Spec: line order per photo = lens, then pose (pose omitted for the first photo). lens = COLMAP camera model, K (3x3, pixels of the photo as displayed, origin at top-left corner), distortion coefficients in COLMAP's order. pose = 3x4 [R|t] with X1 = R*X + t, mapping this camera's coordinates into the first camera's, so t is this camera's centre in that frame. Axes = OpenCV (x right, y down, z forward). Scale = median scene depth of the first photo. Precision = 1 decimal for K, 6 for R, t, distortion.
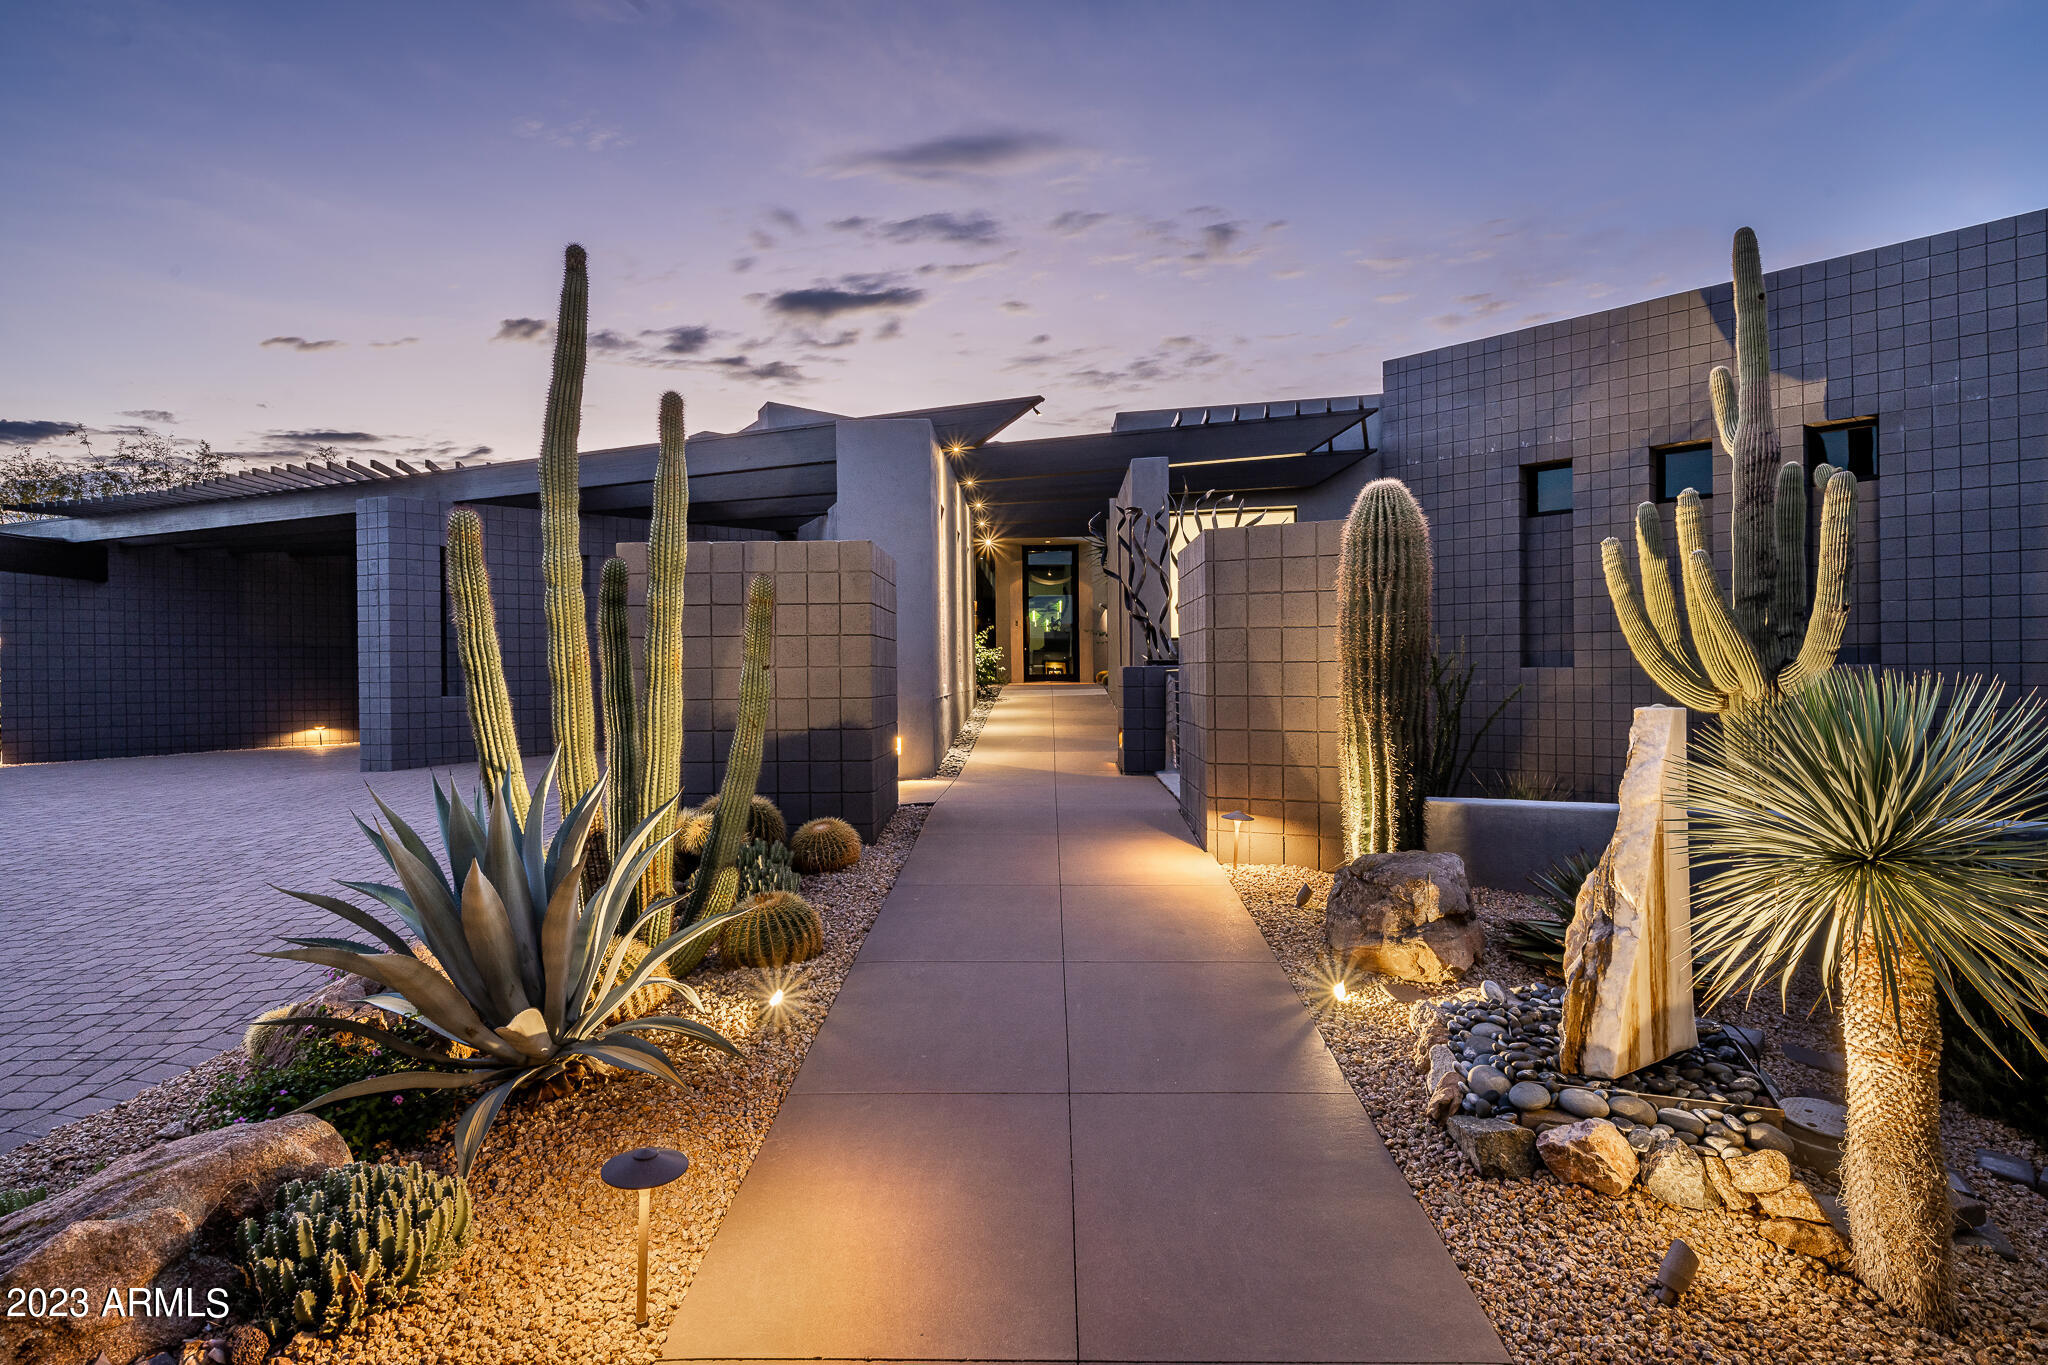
lens RADIAL K [[1124.6, 0, 1023.5], [0, 1124.6, 676.2], [0, 0, 1]] dist [0.001642, 0.000223]
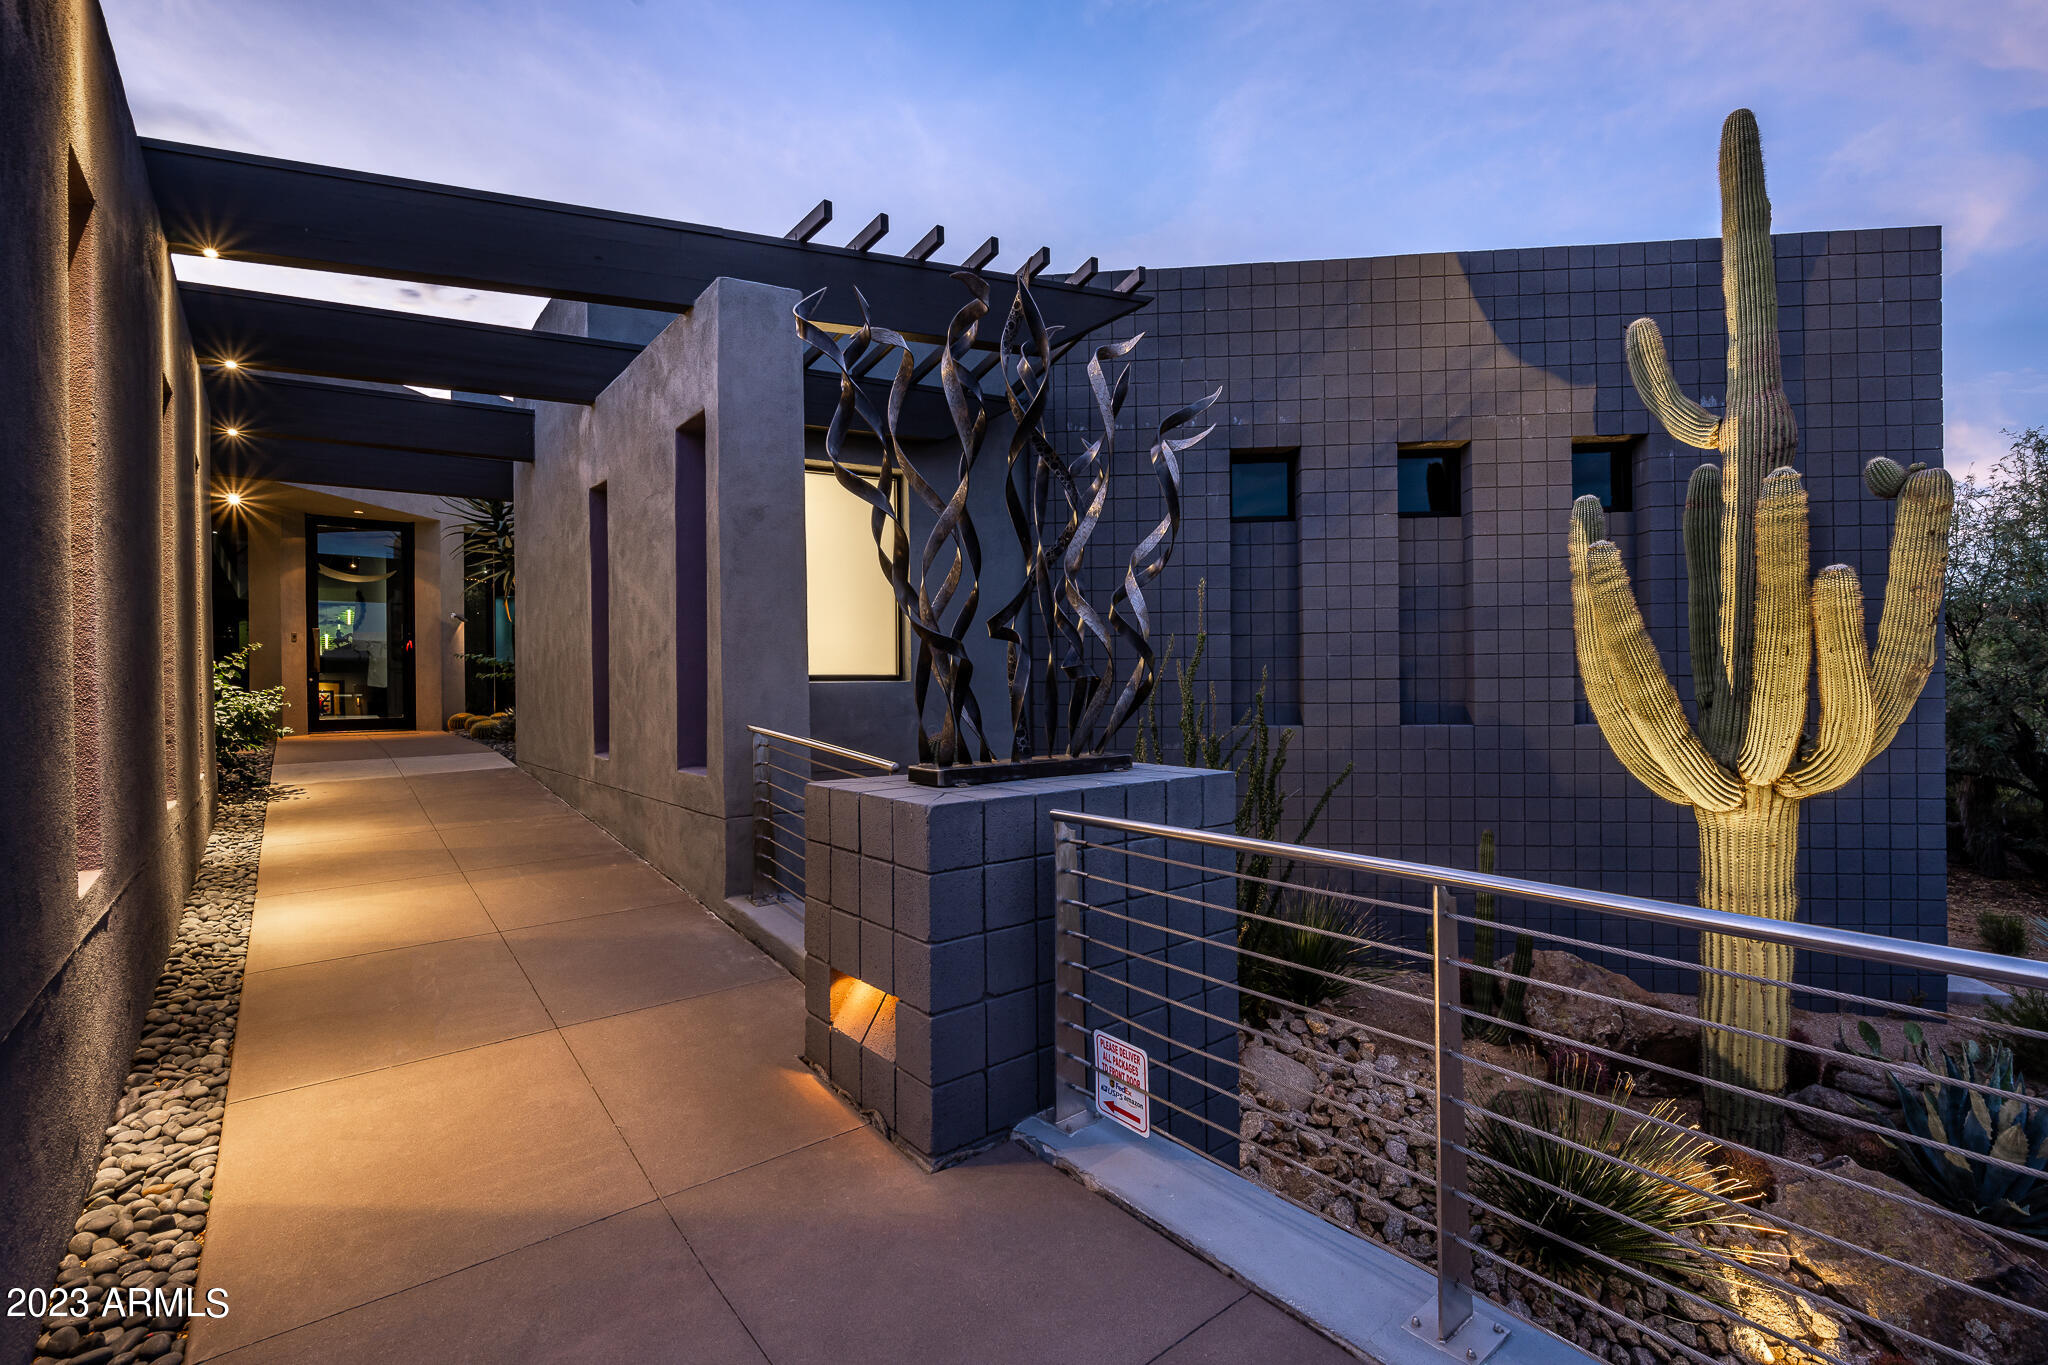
lens RADIAL K [[896.4, 0, 1028.2], [0, 896.4, 684.5], [0, 0, 1]] dist [-0.001241, -0.000183]
pose [[0.757588, 0.001859, 0.652730, -0.038232], [0.002626, 0.999979, -0.005896, -0.031938], [-0.652727, 0.006181, 0.757568, 0.653530]]
